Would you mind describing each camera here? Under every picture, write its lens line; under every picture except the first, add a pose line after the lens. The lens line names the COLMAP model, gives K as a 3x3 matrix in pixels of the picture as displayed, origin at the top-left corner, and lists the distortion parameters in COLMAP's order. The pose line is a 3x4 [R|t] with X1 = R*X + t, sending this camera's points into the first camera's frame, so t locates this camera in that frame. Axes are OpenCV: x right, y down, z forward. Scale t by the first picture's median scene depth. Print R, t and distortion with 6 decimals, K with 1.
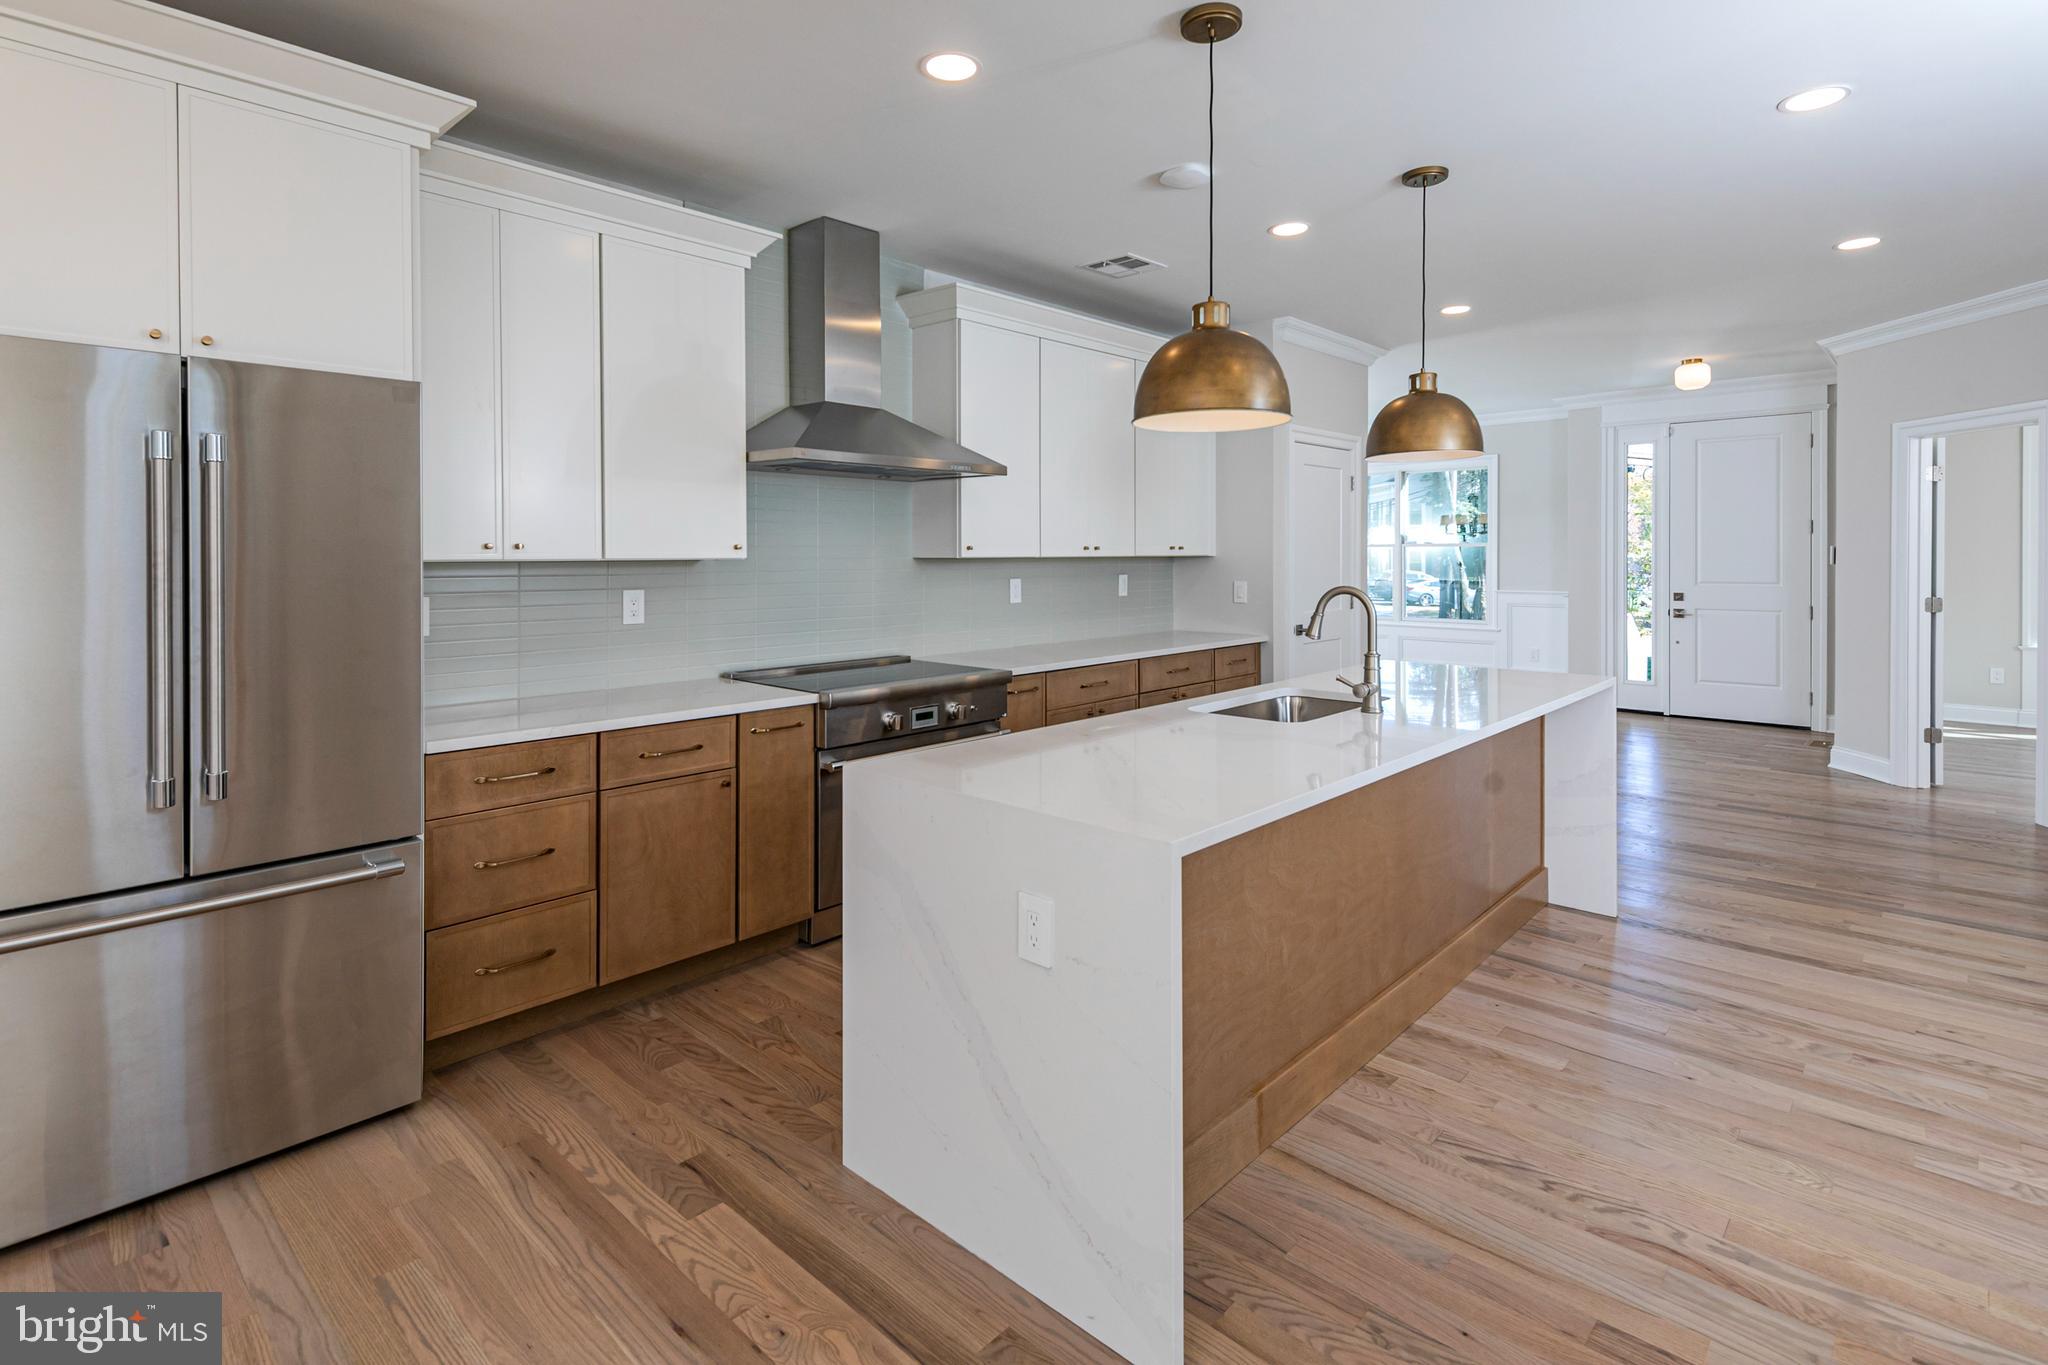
lens RADIAL K [[990.3, 0, 1031.6], [0, 990.3, 558.1], [0, 0, 1]] dist [0.001359, -0.000486]
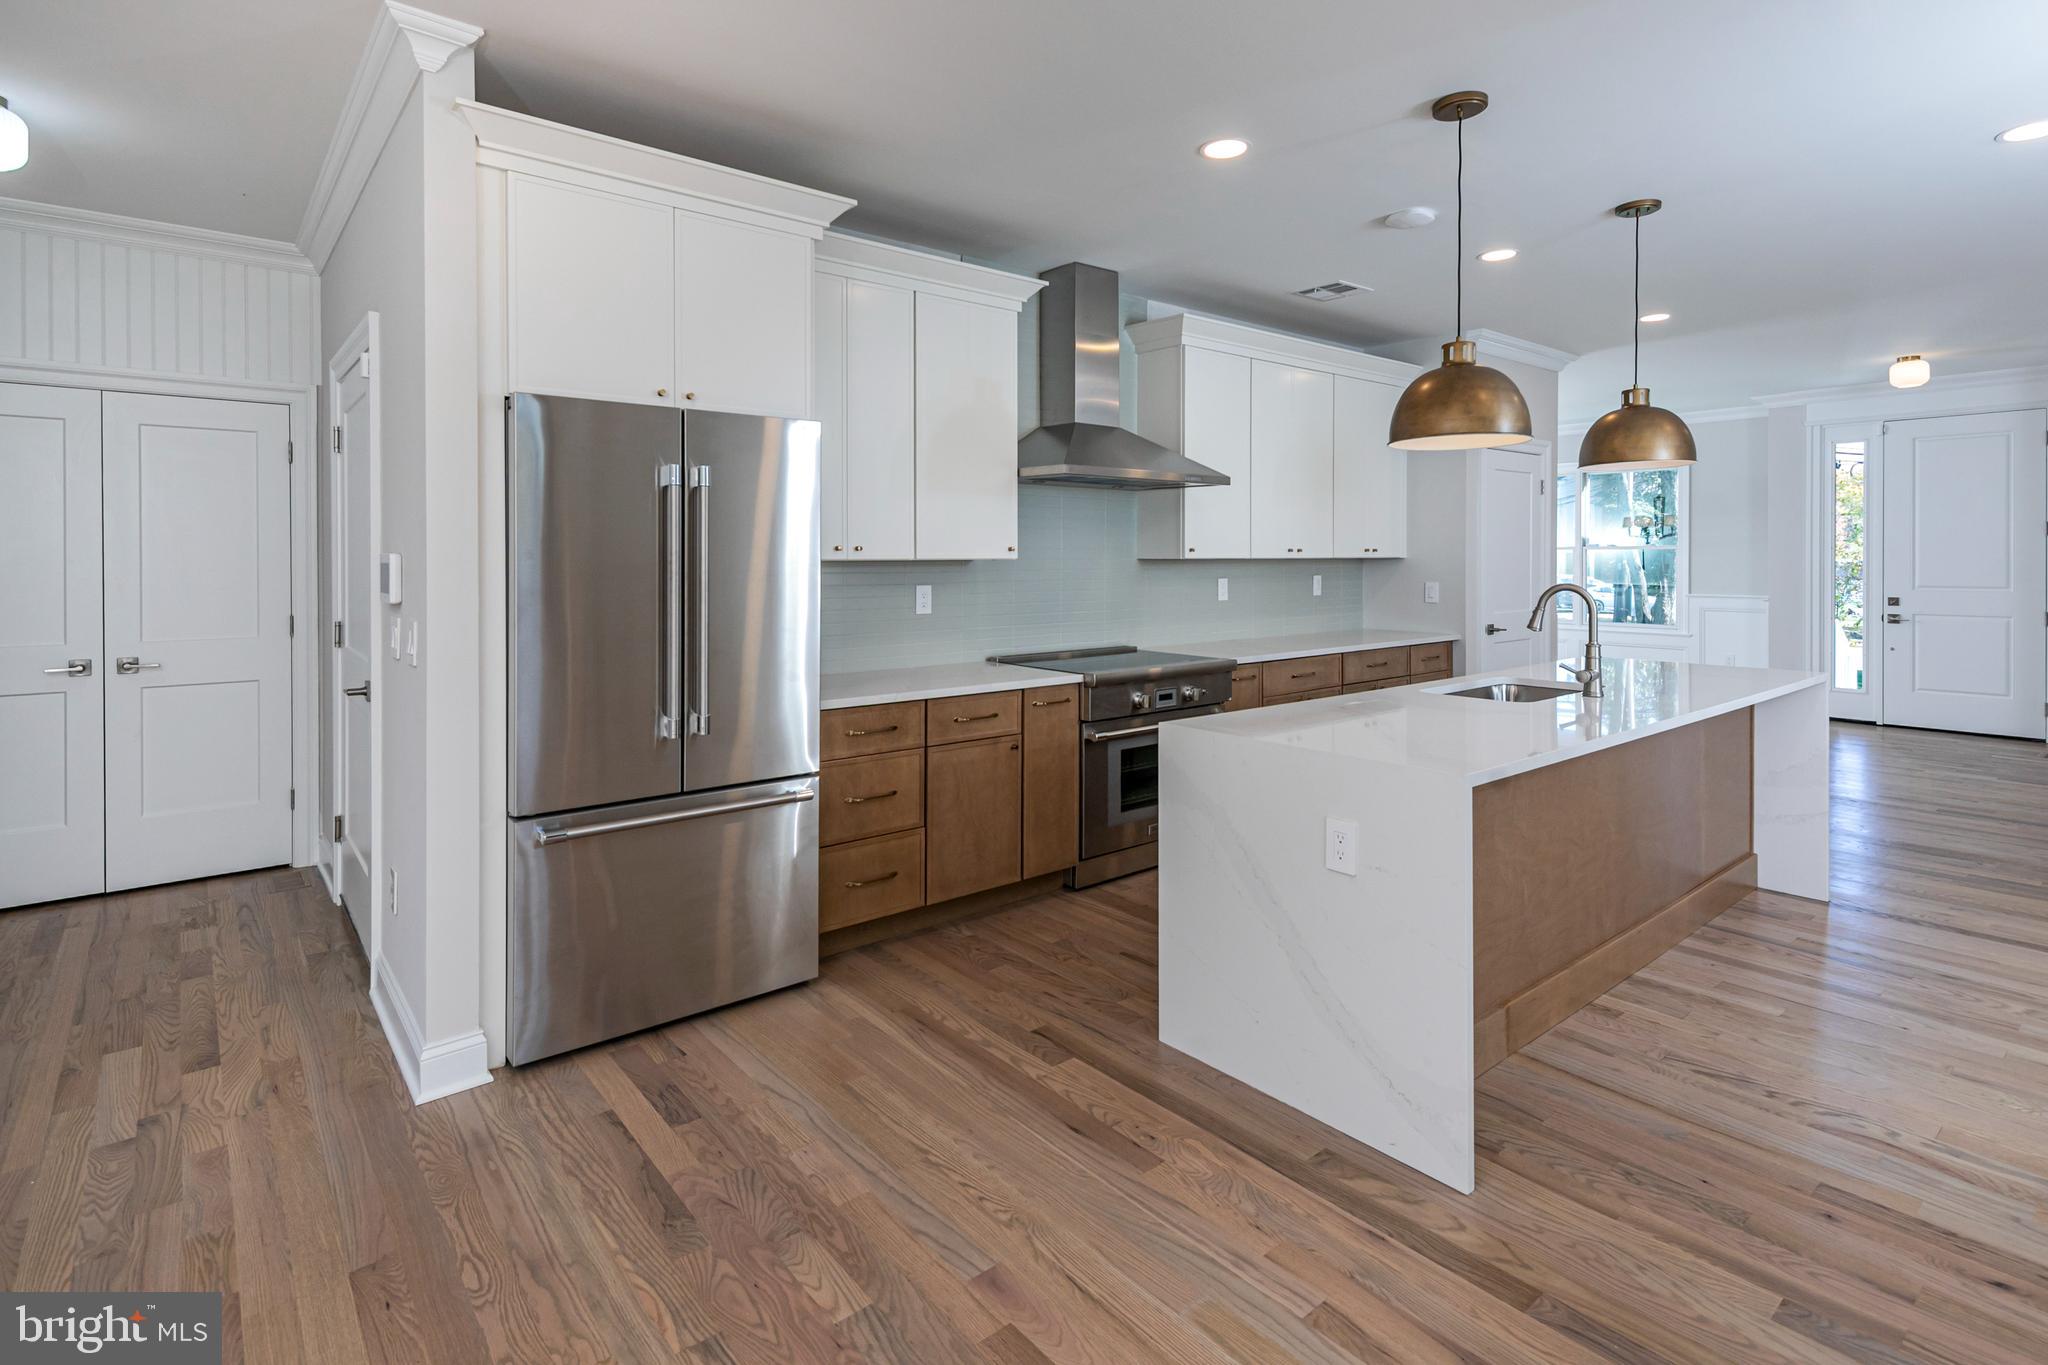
lens RADIAL K [[1007.0, 0, 1024.2], [0, 1007.0, 561.2], [0, 0, 1]] dist [-0.000024, -0.002417]
pose [[0.991051, 0.001495, -0.133478, -0.125661], [-0.001528, 0.999999, -0.000141, 0.003482], [0.133478, 0.000344, 0.991052, -0.189393]]
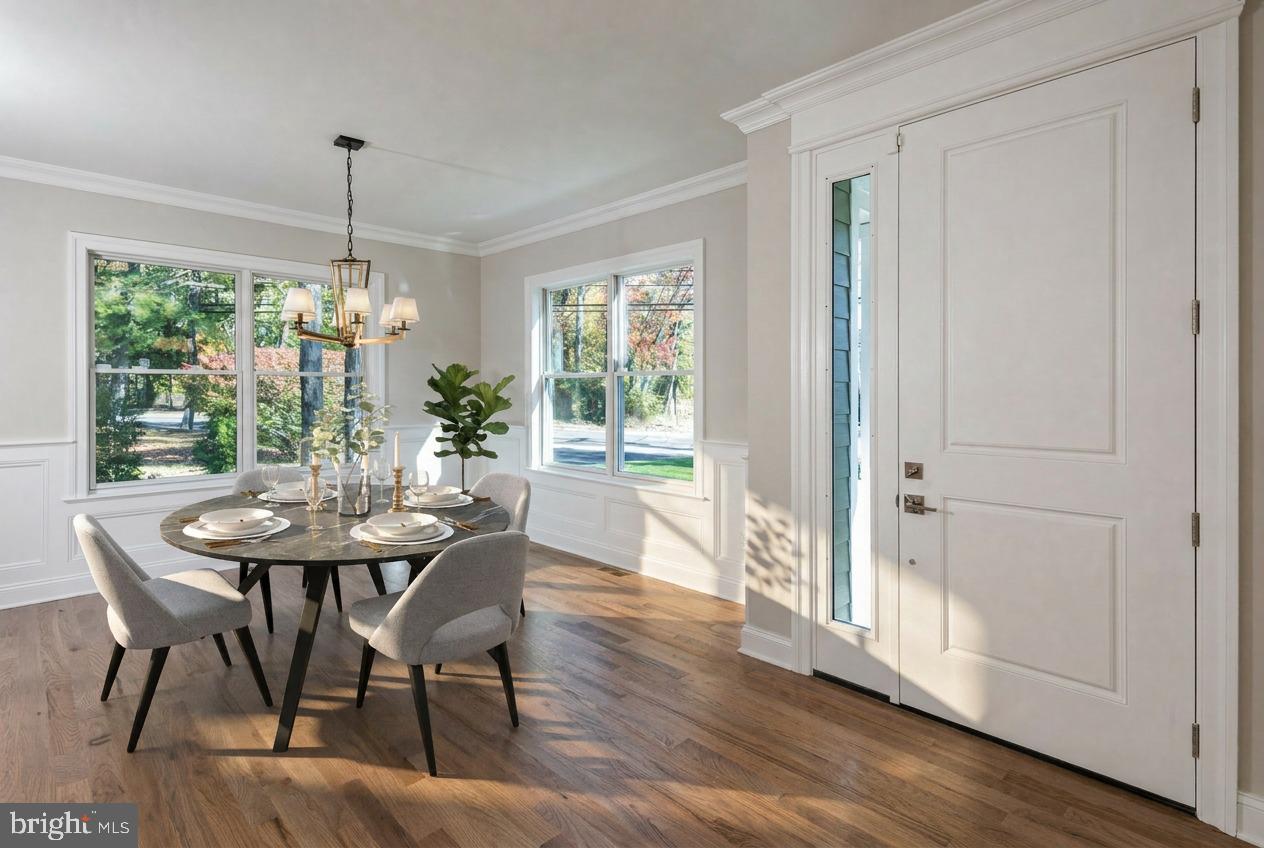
lens RADIAL K [[623.6, 0, 629.5], [0, 623.6, 389.9], [0, 0, 1]] dist [-0.000549, -0.000435]
pose [[0.997733, 0.003654, -0.067198, 1.244009], [-0.003867, 0.999988, -0.003041, -0.001108], [0.067186, 0.003294, 0.997735, 1.584266]]
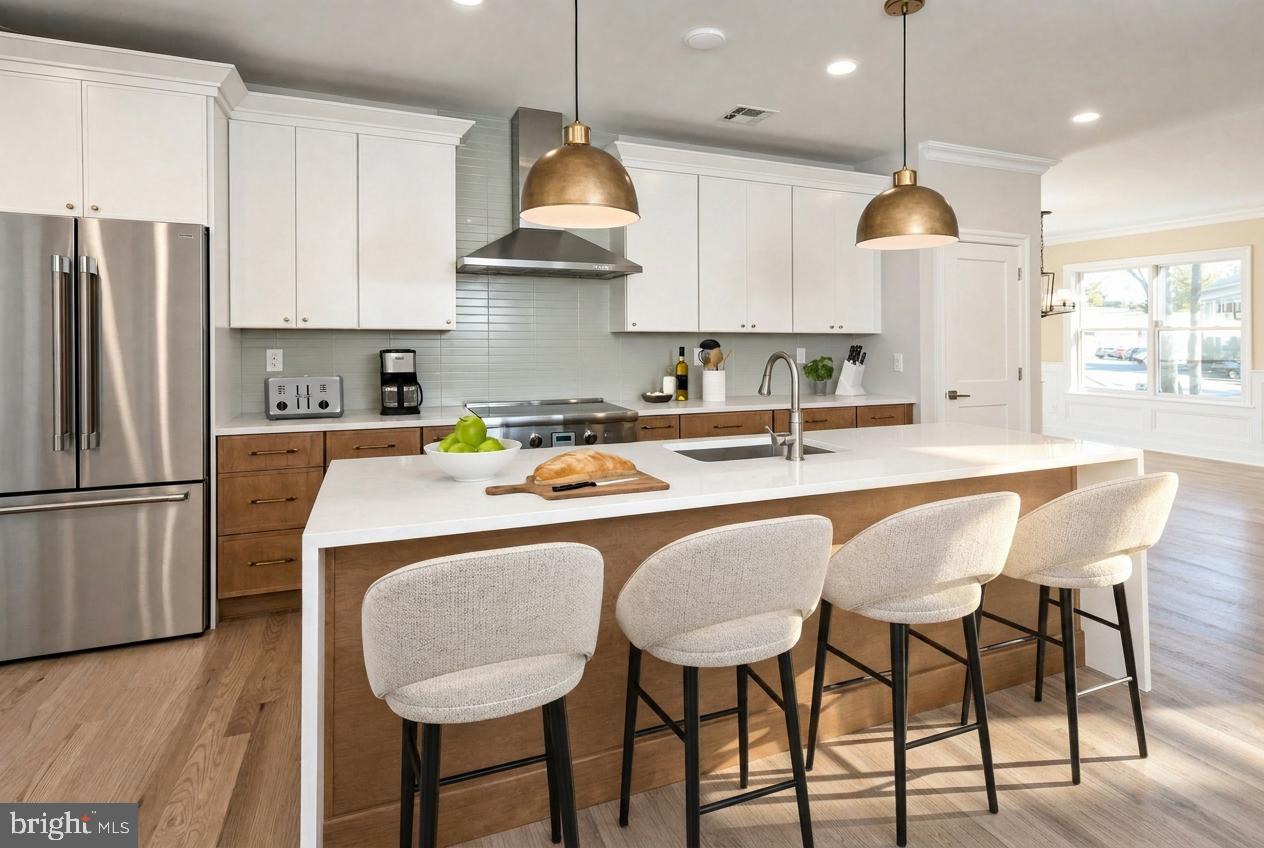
lens RADIAL K [[647.0, 0, 655.7], [0, 647.0, 325.6], [0, 0, 1]] dist [0.002888, -0.000101]
pose [[0.912307, 0.001688, -0.409504, 0.452511], [-0.011195, 0.999721, -0.020820, 0.013231], [0.409355, 0.023579, 0.912071, 0.205683]]
